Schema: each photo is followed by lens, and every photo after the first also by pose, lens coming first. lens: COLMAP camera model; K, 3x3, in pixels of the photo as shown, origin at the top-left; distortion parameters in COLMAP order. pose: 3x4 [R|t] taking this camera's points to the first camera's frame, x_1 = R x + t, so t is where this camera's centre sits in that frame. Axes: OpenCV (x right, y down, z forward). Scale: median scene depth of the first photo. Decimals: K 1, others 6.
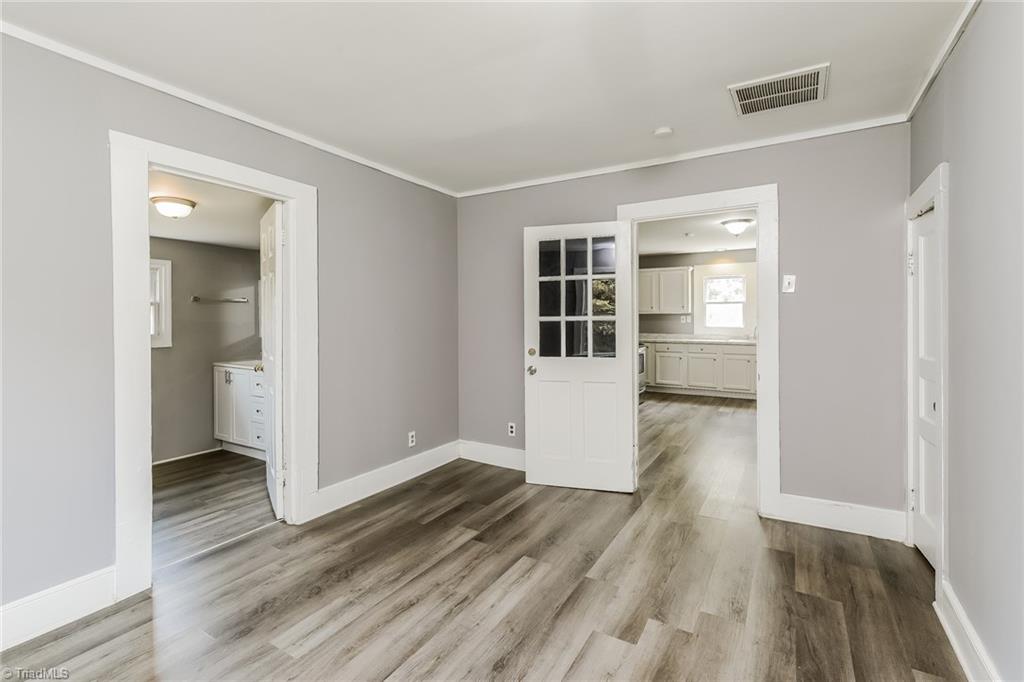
lens RADIAL K [[470.6, 0, 508.4], [0, 470.6, 315.9], [0, 0, 1]] dist [0.008036, -0.002544]
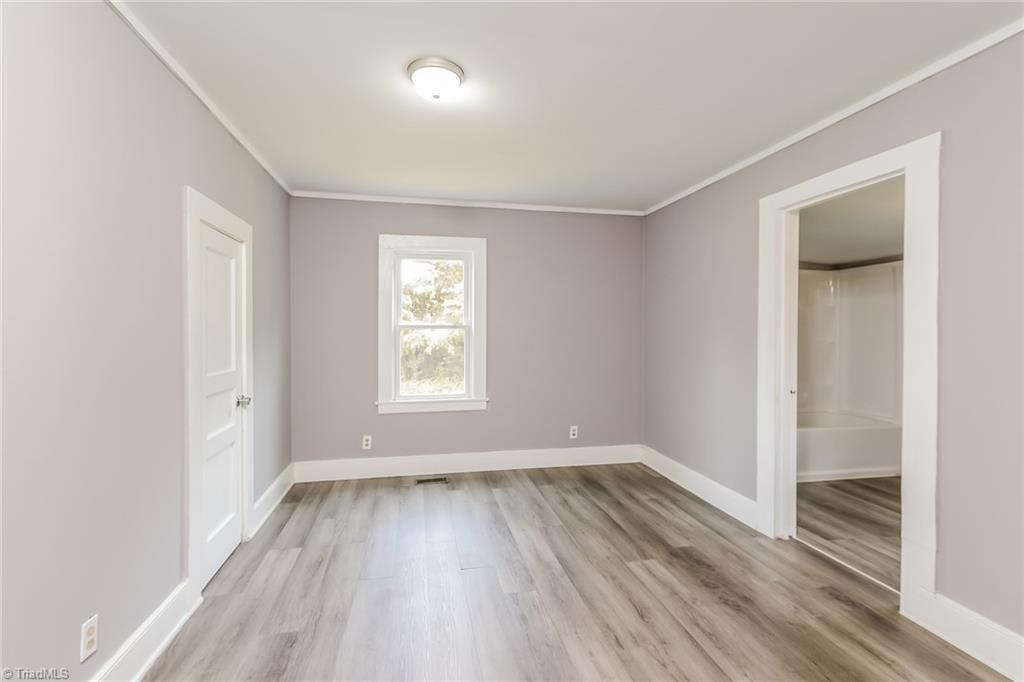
lens RADIAL K [[470.6, 0, 511.6], [0, 470.6, 336.8], [0, 0, 1]] dist [0.008036, -0.002544]
pose [[-0.731455, 0.013277, -0.681760, 0.672187], [0.004483, 0.999882, 0.014663, 0.000861], [0.681874, 0.007669, -0.731429, 1.532568]]
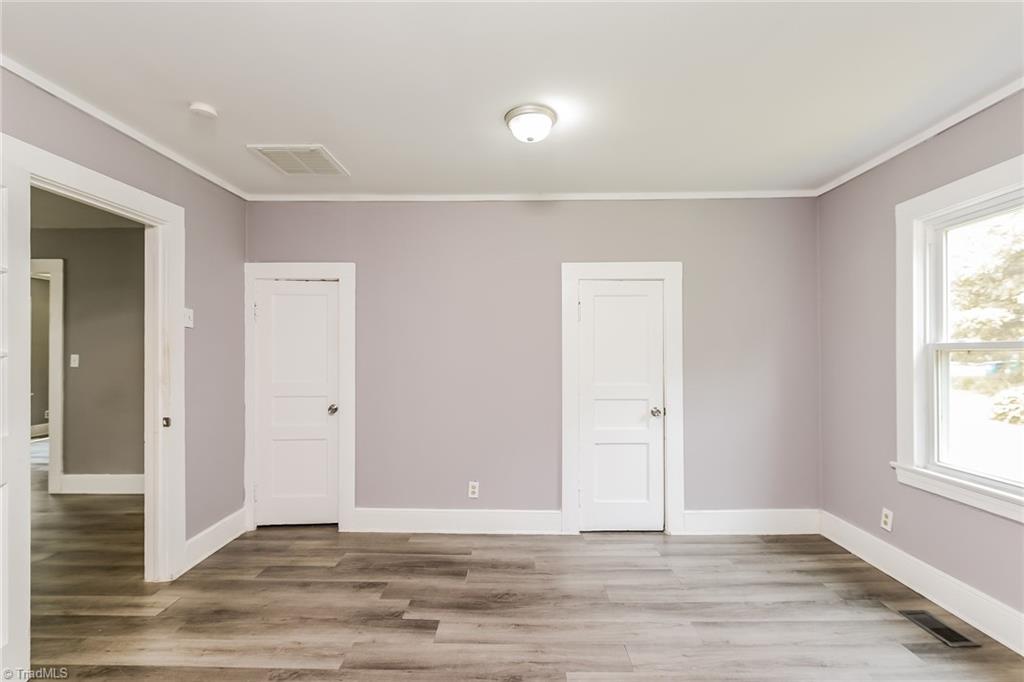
lens RADIAL K [[470.6, 0, 514.1], [0, 470.6, 350.6], [0, 0, 1]] dist [0.008036, -0.002544]
pose [[-0.511115, 0.007731, 0.859478, -0.776194], [-0.000583, 0.999956, -0.009341, 0.006218], [-0.859512, -0.005275, -0.511088, 1.278121]]
